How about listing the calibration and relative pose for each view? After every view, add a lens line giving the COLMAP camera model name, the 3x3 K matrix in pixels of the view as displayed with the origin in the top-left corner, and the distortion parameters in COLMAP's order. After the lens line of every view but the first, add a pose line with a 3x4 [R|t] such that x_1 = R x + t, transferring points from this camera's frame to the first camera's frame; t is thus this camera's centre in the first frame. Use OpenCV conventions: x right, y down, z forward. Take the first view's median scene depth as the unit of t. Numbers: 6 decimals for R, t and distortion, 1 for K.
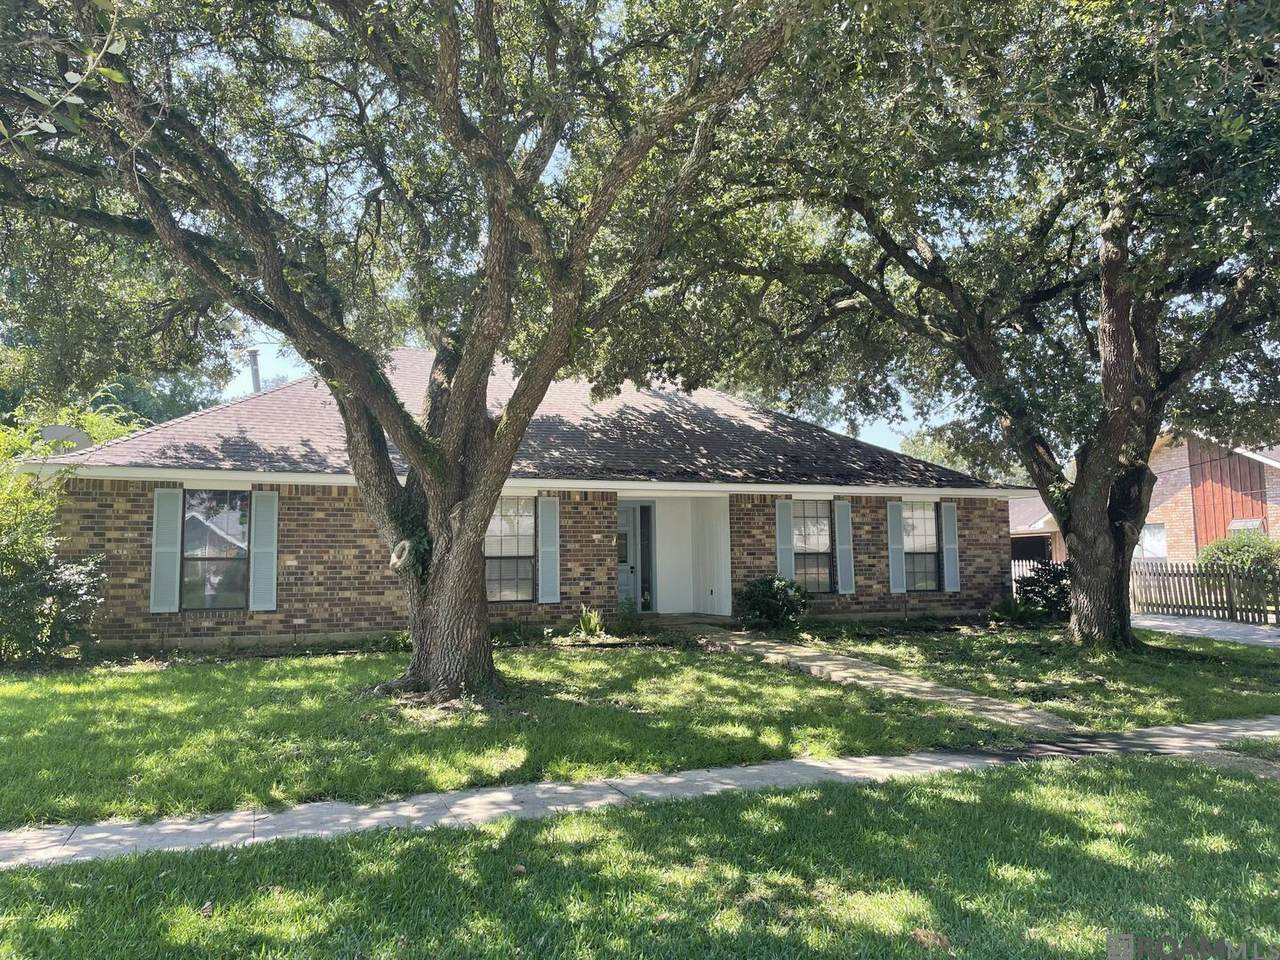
lens RADIAL K [[963.7, 0, 639.7], [0, 963.7, 478.1], [0, 0, 1]] dist [0.074653, -0.001026]
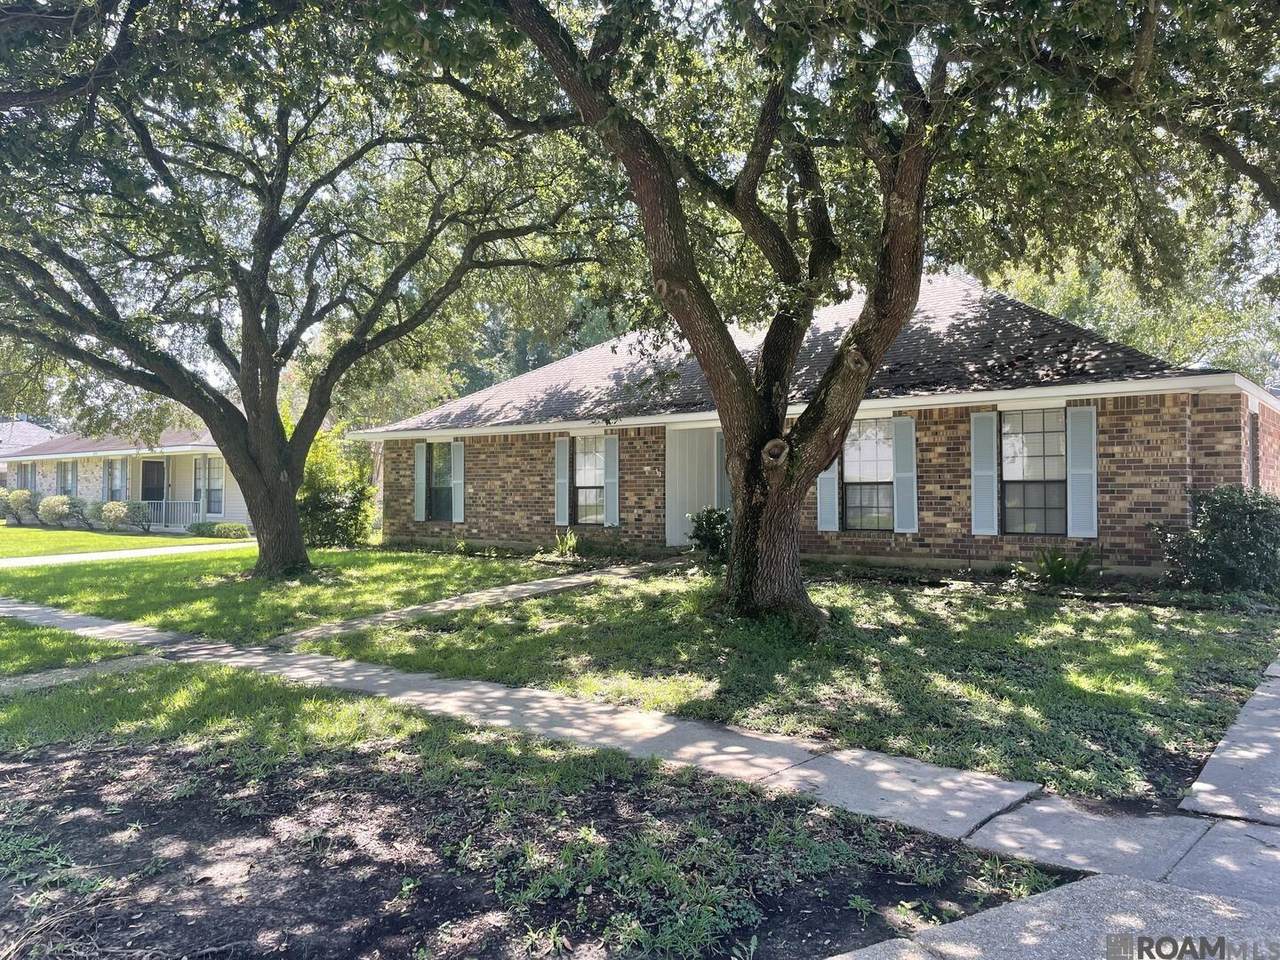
lens RADIAL K [[963.7, 0, 639.9], [0, 963.7, 481.9], [0, 0, 1]] dist [0.074653, -0.001026]
pose [[0.483410, 0.000664, -0.875394, 0.801064], [0.078664, 0.995921, 0.044195, 0.024176], [0.871853, -0.090227, 0.481386, 0.417261]]
